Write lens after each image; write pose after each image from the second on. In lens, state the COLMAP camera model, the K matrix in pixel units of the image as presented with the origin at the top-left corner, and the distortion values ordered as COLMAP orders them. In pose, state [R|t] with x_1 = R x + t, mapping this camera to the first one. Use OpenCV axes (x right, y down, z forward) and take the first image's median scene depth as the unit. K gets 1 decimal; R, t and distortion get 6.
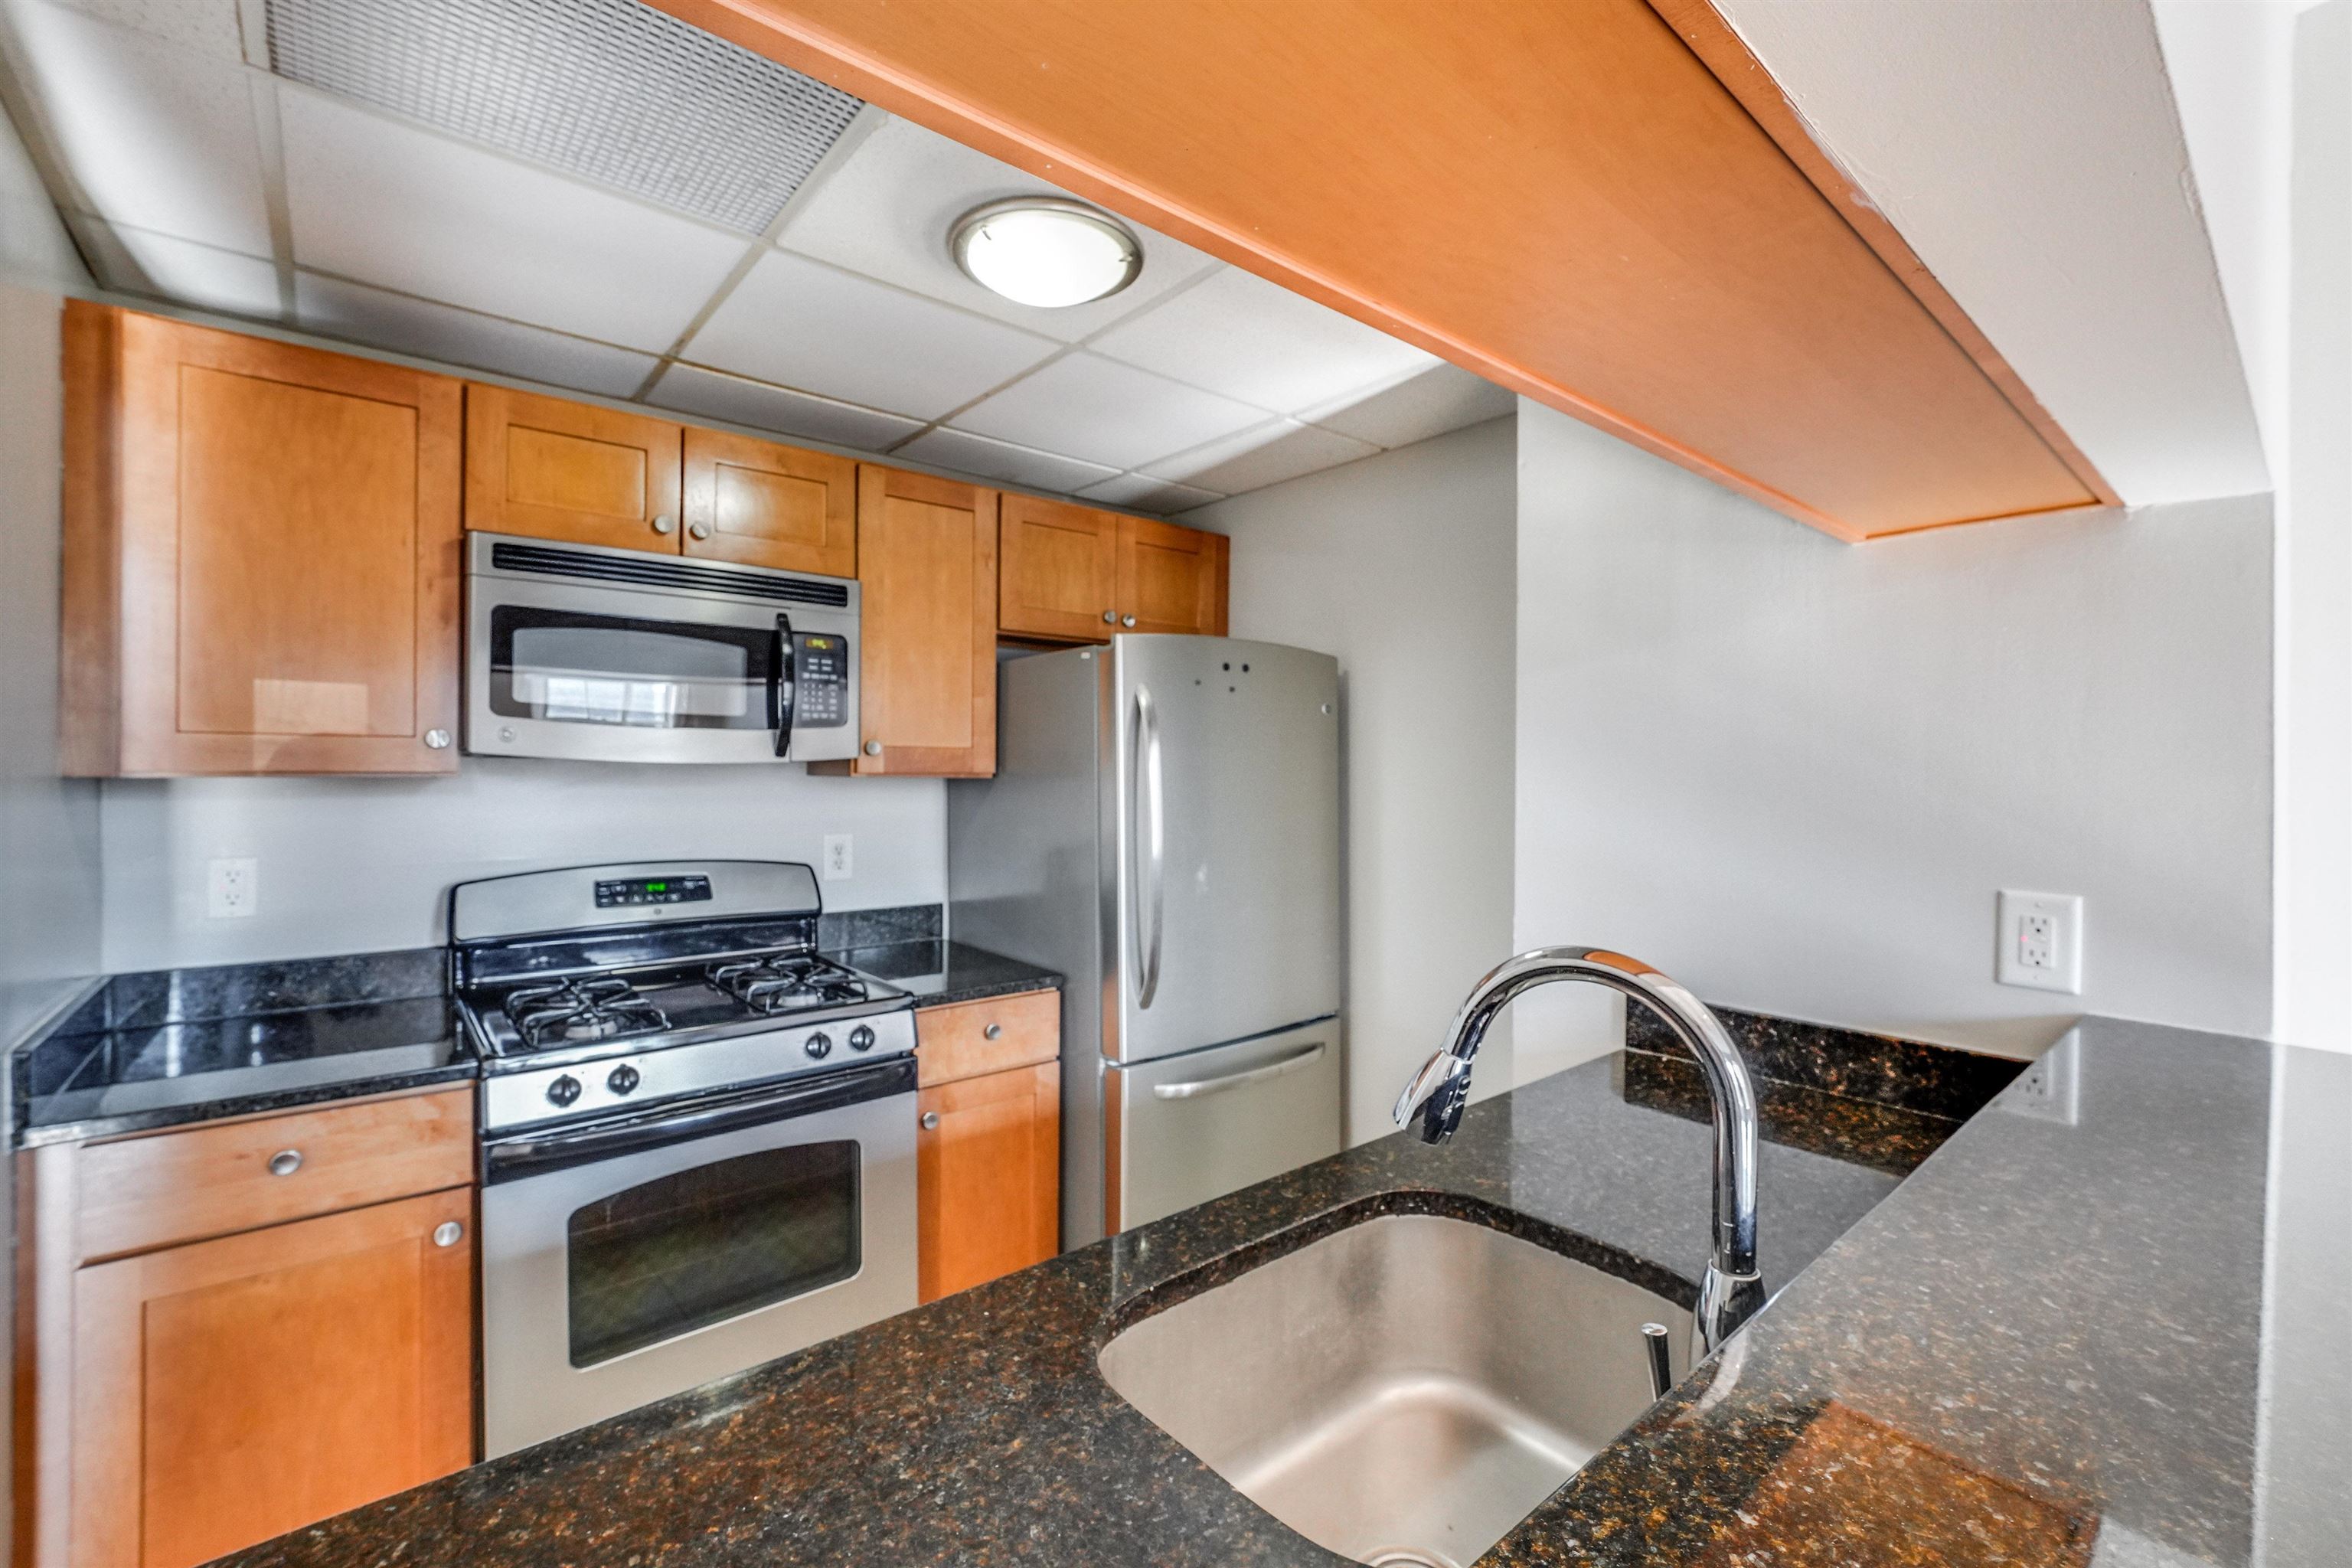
lens RADIAL K [[976.1, 0, 1163.7], [0, 976.1, 768.9], [0, 0, 1]] dist [-0.004475, 0.000245]
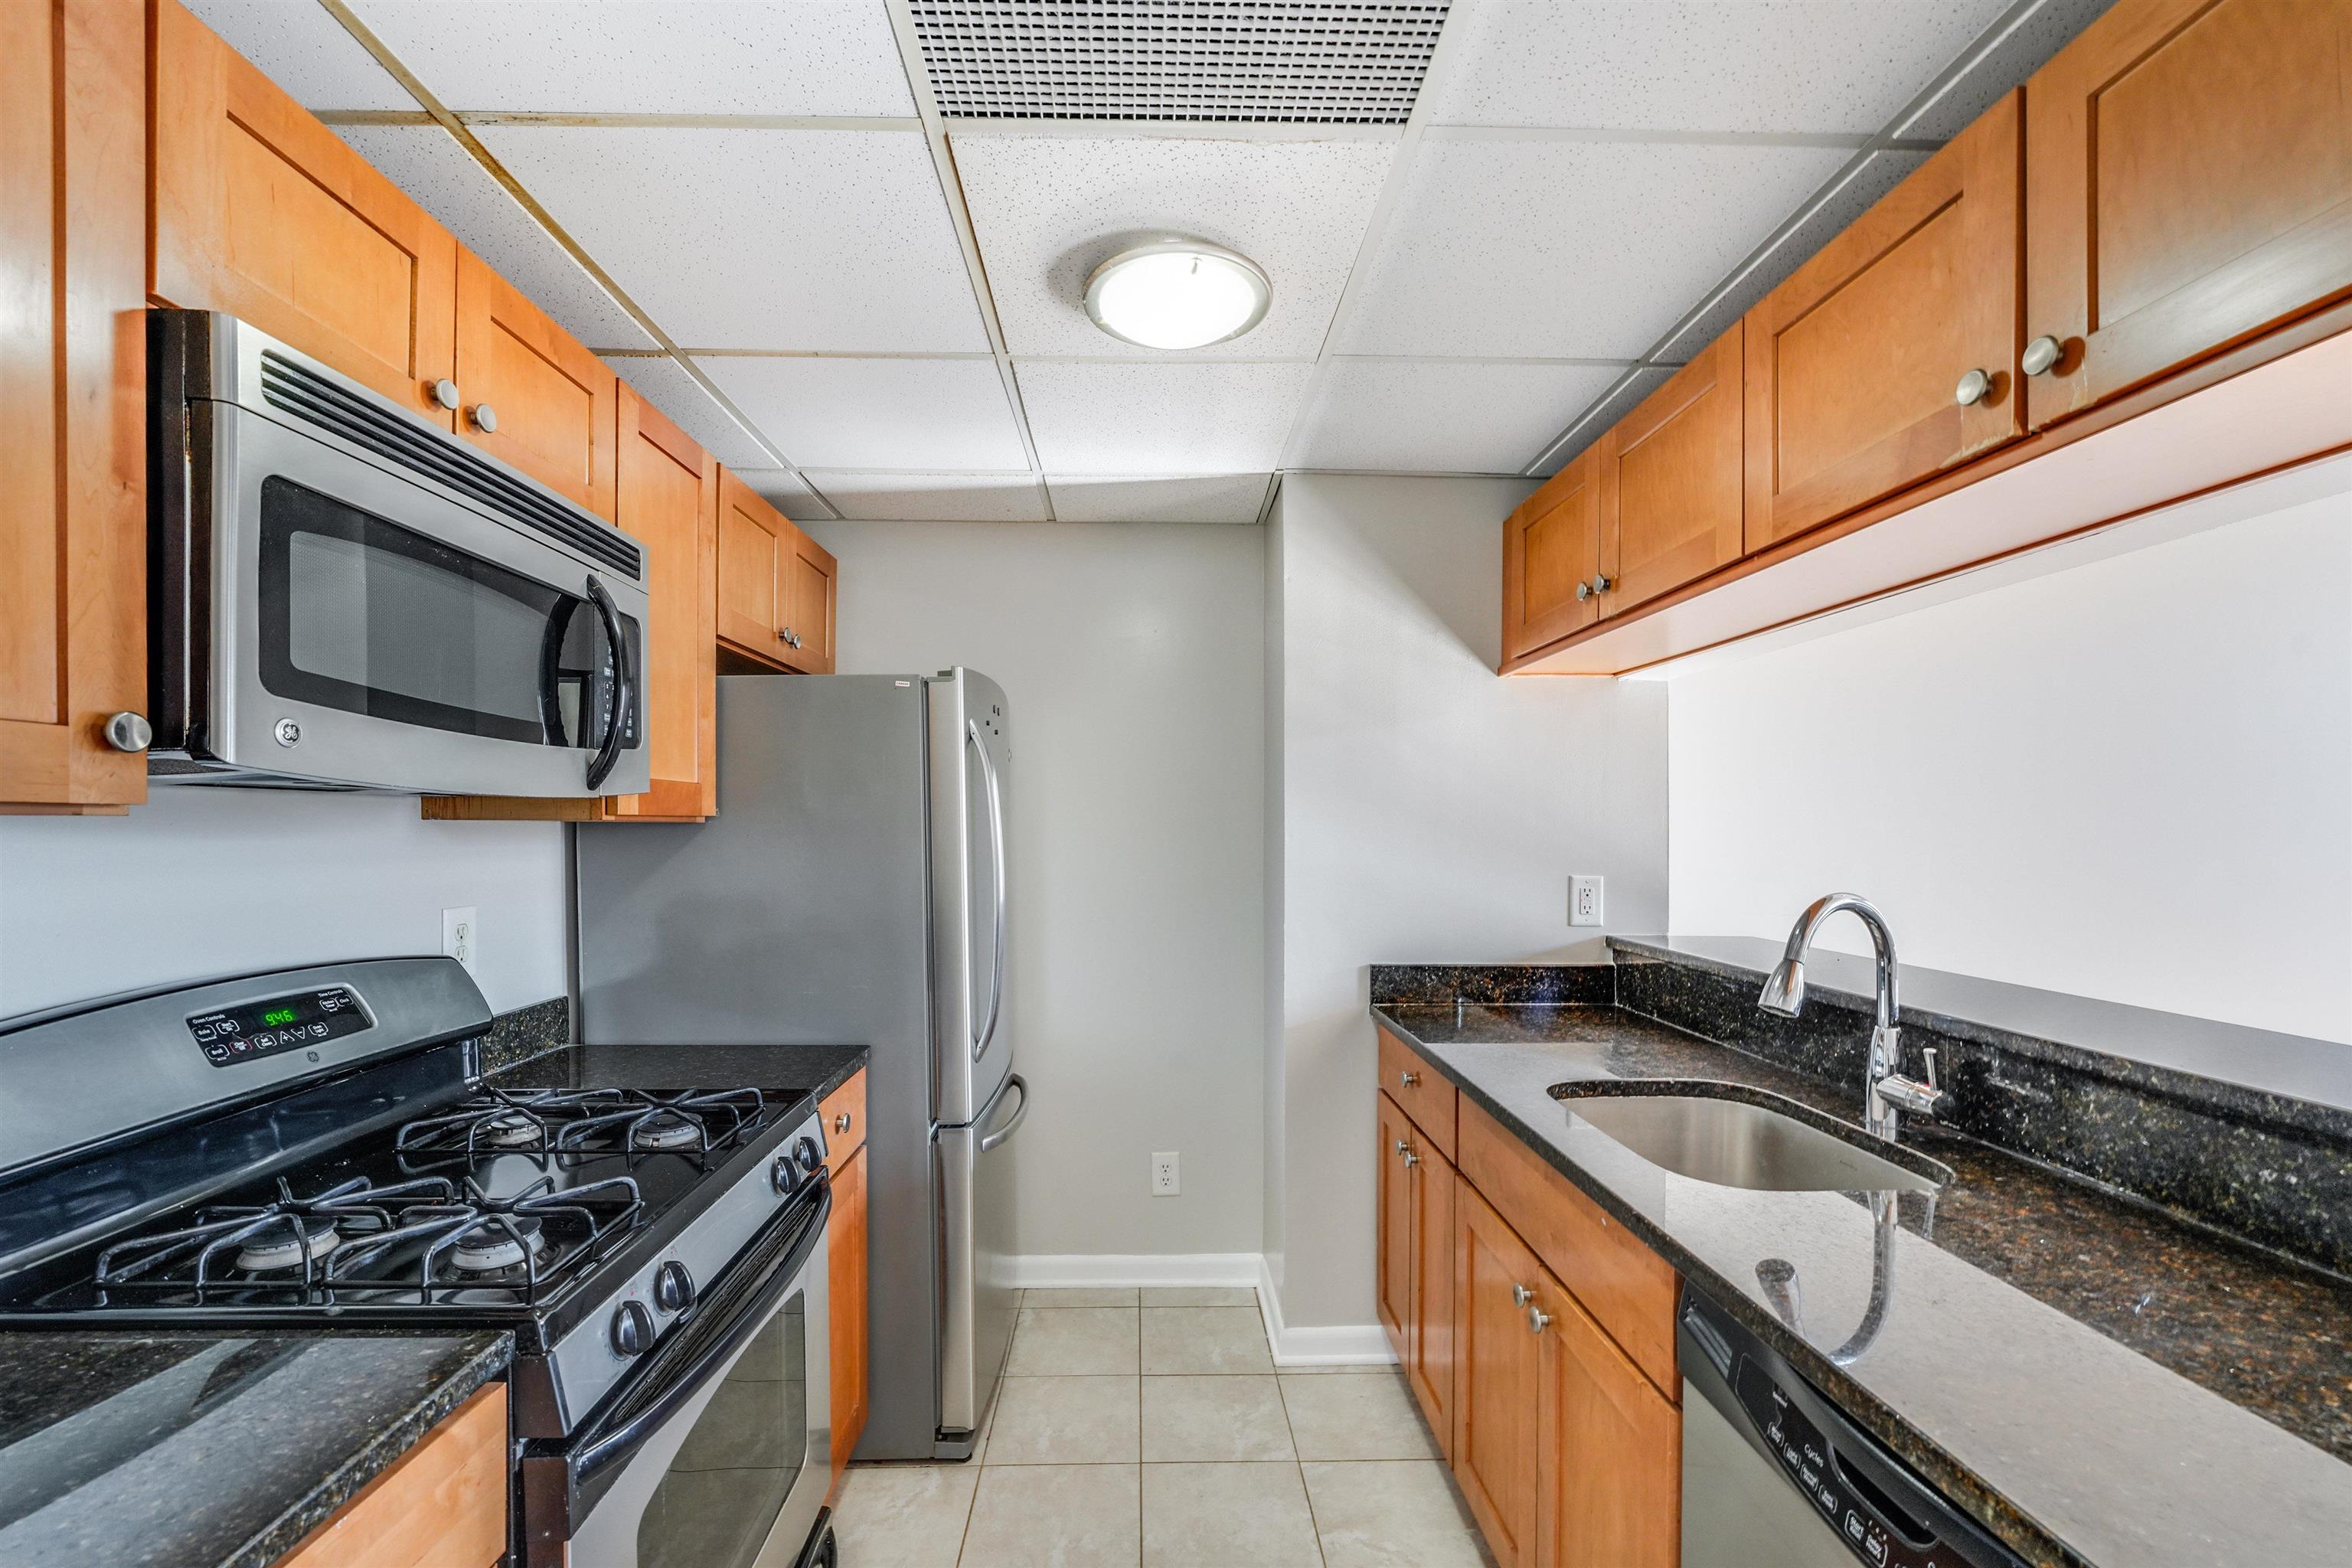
lens RADIAL K [[984.3, 0, 1166.2], [0, 984.3, 823.0], [0, 0, 1]] dist [-0.000798, 0.000123]
pose [[0.623002, -0.004062, 0.782209, -0.672126], [0.000914, 0.999990, 0.004466, 0.008916], [-0.782219, -0.002067, 0.623000, 0.265722]]
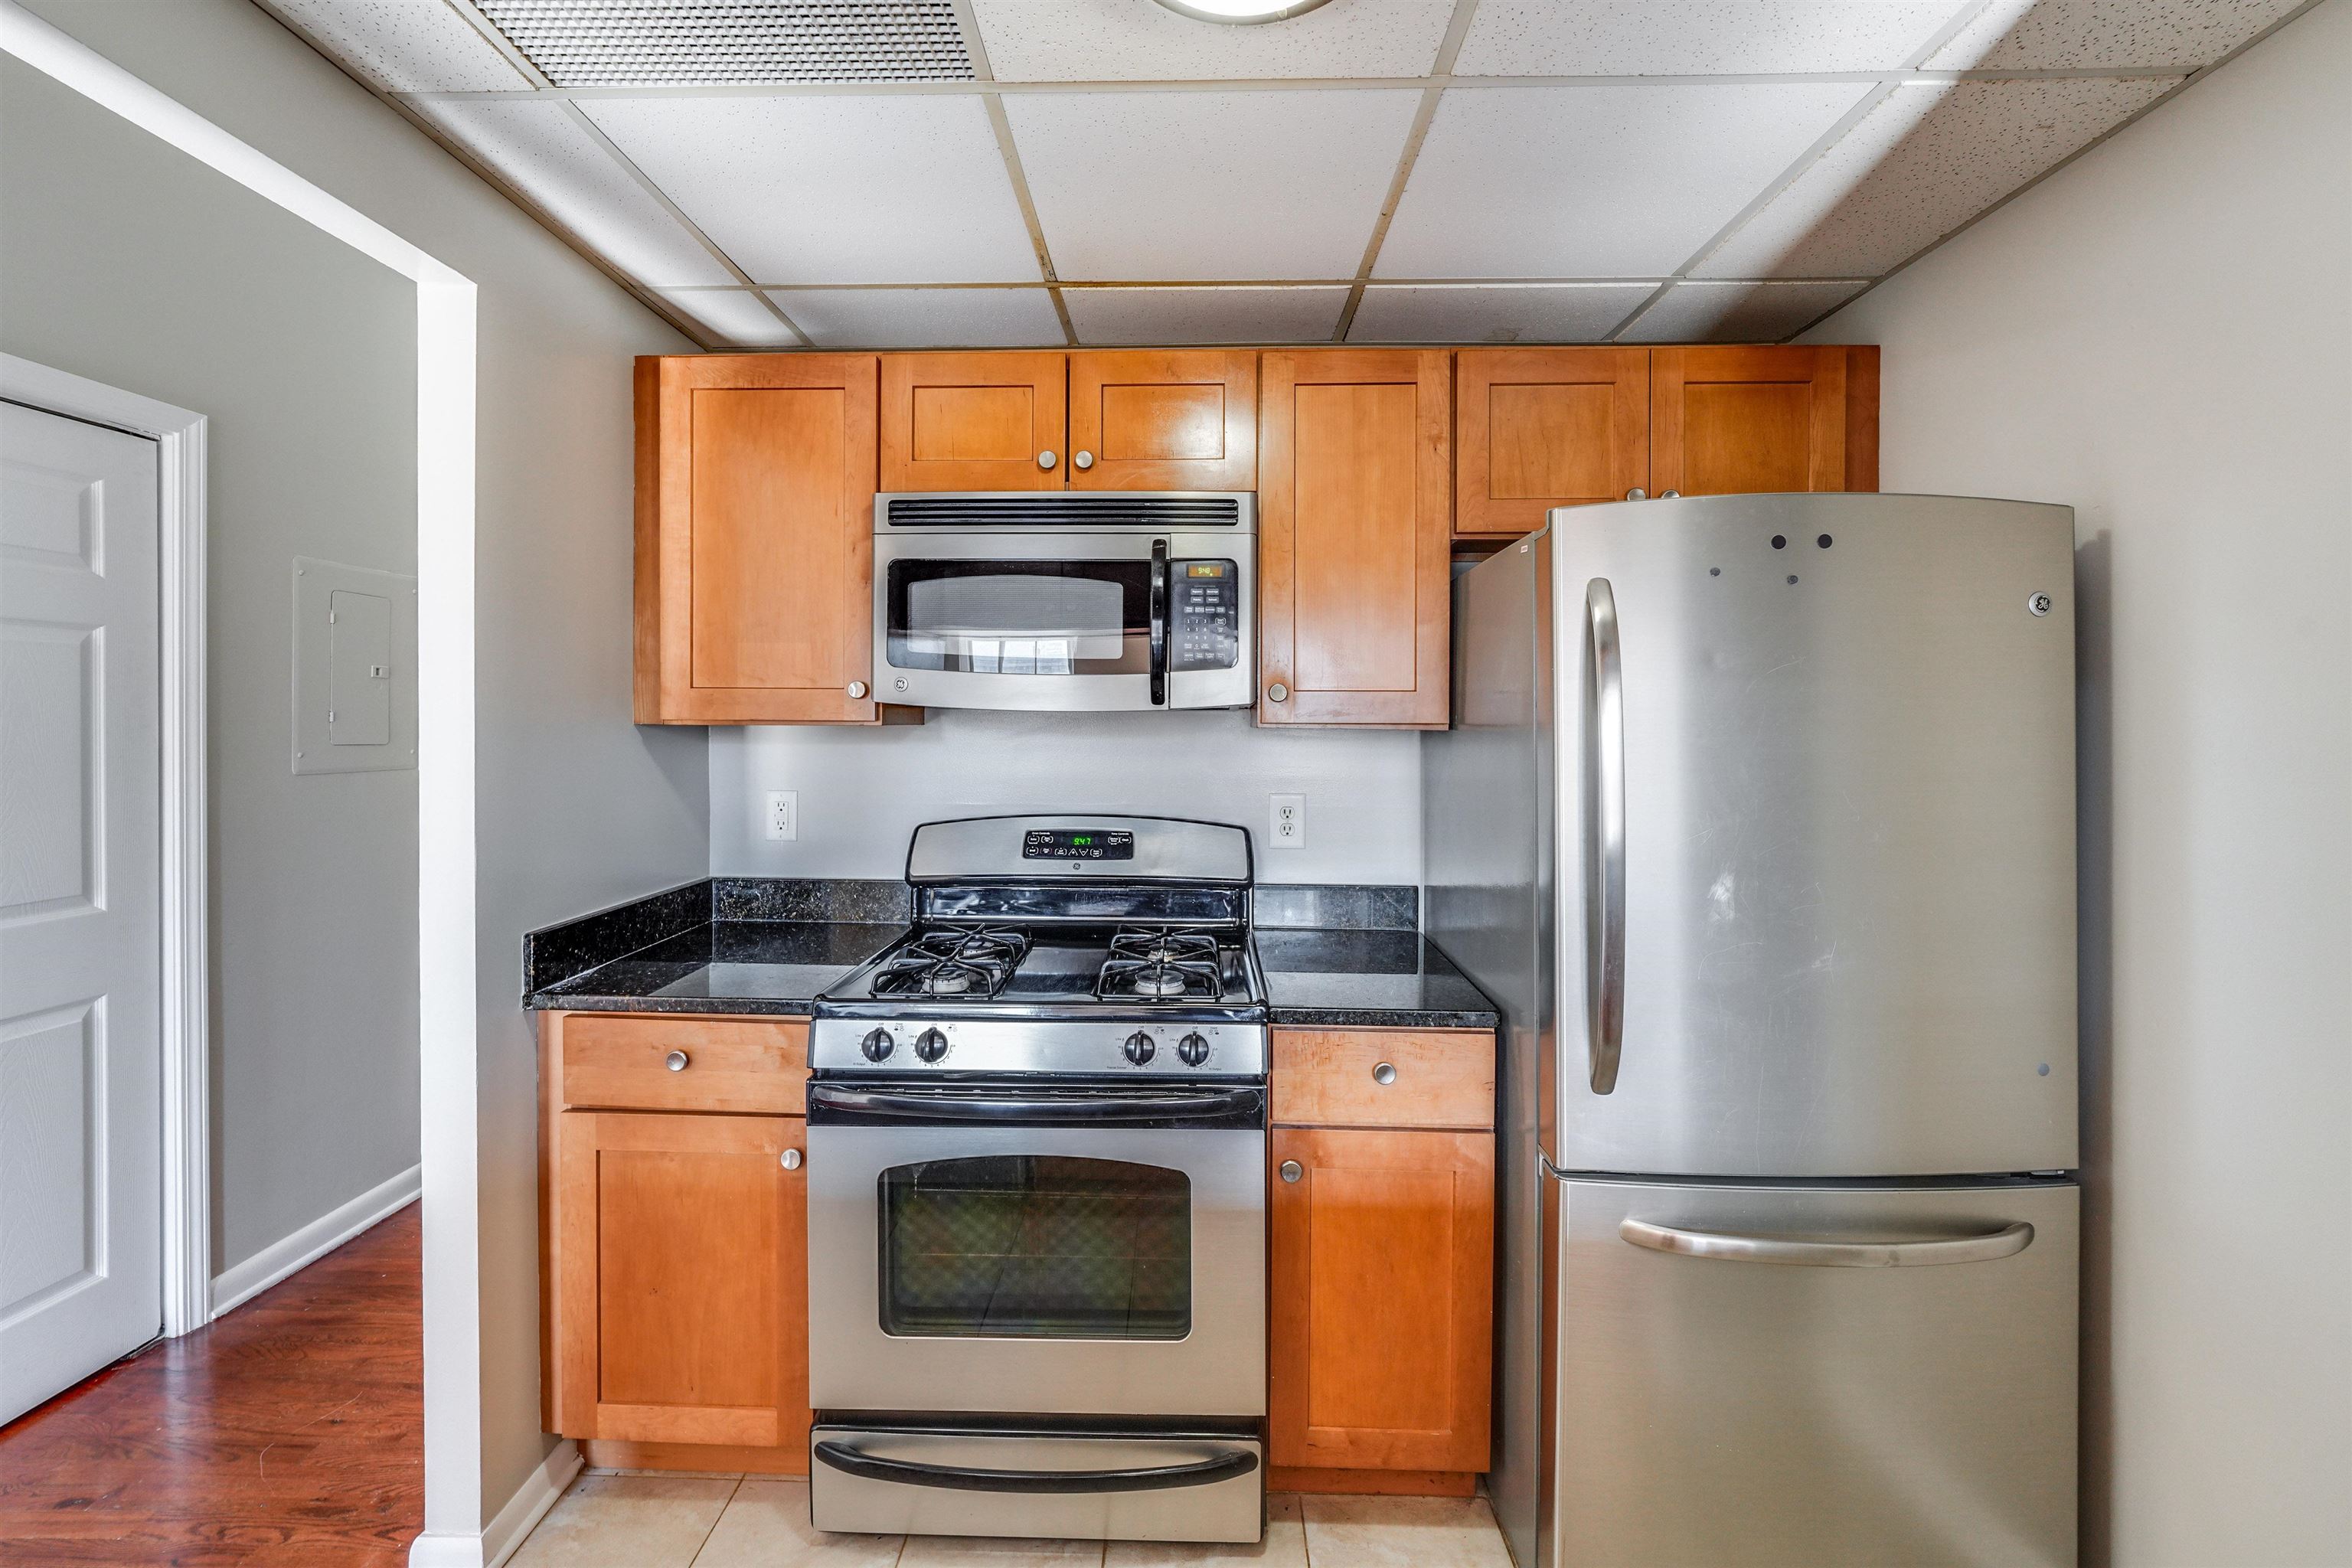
lens RADIAL K [[972.3, 0, 1180.1], [0, 972.3, 724.9], [0, 0, 1]] dist [-0.003390, -0.000134]
pose [[0.754753, 0.000274, -0.656009, 0.193257], [-0.001333, 0.999998, -0.001116, 0.007297], [0.656007, 0.001717, 0.754752, 0.348979]]
